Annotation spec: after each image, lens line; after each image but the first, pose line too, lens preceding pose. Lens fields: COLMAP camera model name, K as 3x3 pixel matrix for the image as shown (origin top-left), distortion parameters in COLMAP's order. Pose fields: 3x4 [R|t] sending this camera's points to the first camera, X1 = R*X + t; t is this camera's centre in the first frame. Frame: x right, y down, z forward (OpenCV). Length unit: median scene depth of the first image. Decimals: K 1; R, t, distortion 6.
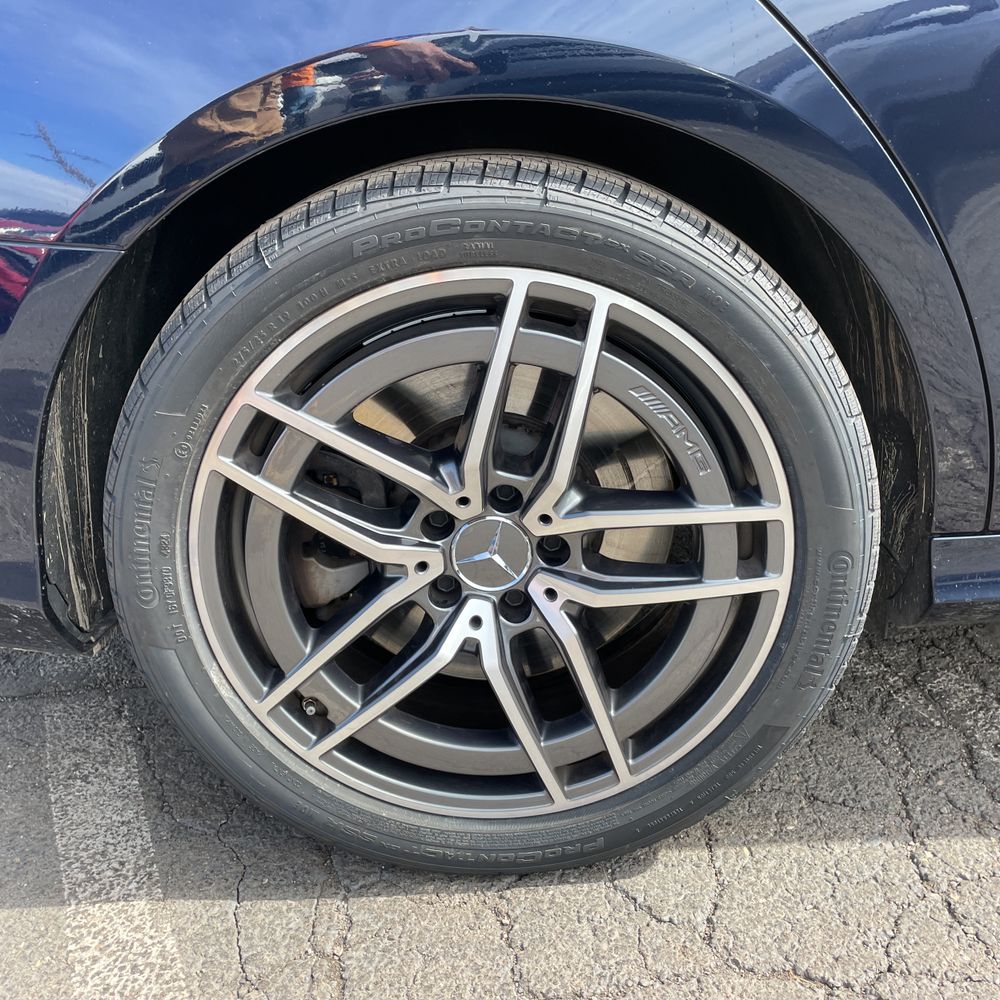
lens RADIAL K [[1028.2, 0, 488.9], [0, 1028.2, 492.5], [0, 0, 1]] dist [0.037215, 0.000000]
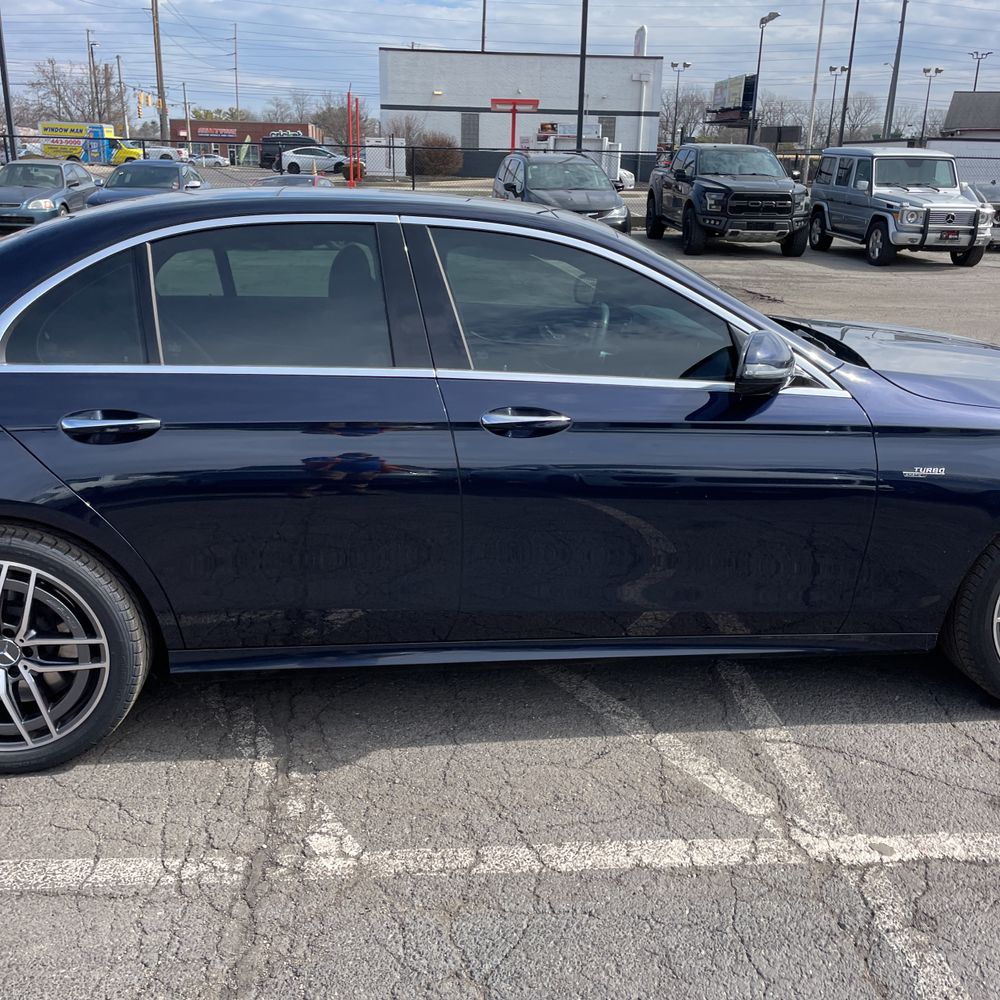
lens RADIAL K [[1028.2, 0, 484.2], [0, 1028.2, 510.0], [0, 0, 1]] dist [0.037215, 0.000000]
pose [[0.989273, 0.046826, 0.138370, 0.895652], [-0.035153, 0.995707, -0.085629, -0.133252], [-0.141786, 0.079846, 0.986672, -2.034117]]
